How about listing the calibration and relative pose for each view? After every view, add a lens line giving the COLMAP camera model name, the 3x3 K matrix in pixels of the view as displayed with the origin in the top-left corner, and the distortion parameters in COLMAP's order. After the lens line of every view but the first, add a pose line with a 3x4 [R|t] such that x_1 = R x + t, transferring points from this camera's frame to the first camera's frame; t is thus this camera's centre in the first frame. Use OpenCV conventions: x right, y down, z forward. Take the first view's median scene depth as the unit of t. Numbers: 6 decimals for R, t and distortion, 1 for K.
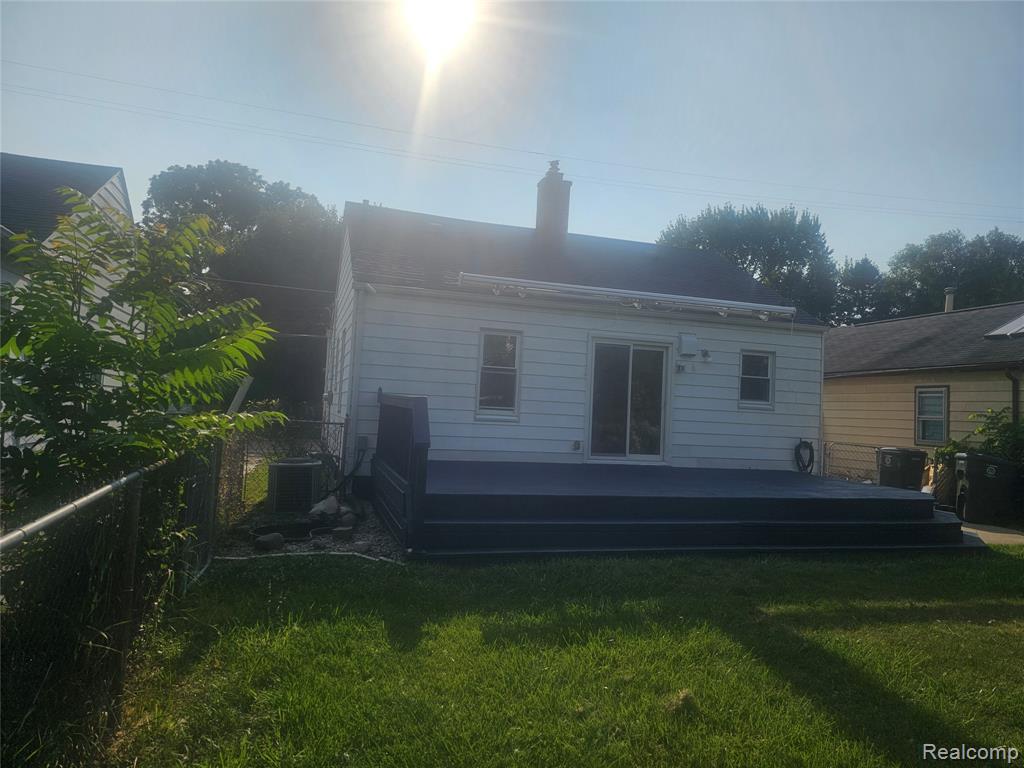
lens RADIAL K [[684.4, 0, 526.7], [0, 684.4, 383.2], [0, 0, 1]] dist [0.072216, -0.062547]
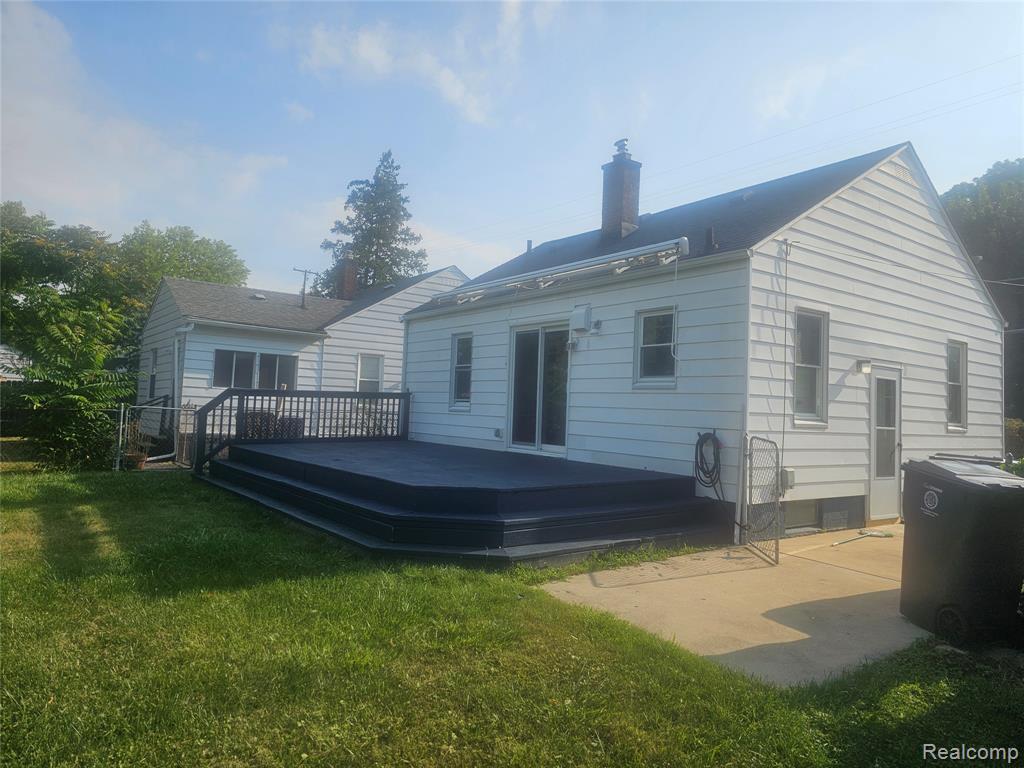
lens RADIAL K [[684.4, 0, 526.7], [0, 684.4, 383.2], [0, 0, 1]] dist [0.072216, -0.062547]
pose [[0.342823, -0.069861, -0.936799, 1.007139], [0.019465, 0.997545, -0.067268, 0.081703], [0.939198, 0.004826, 0.343341, 0.649519]]
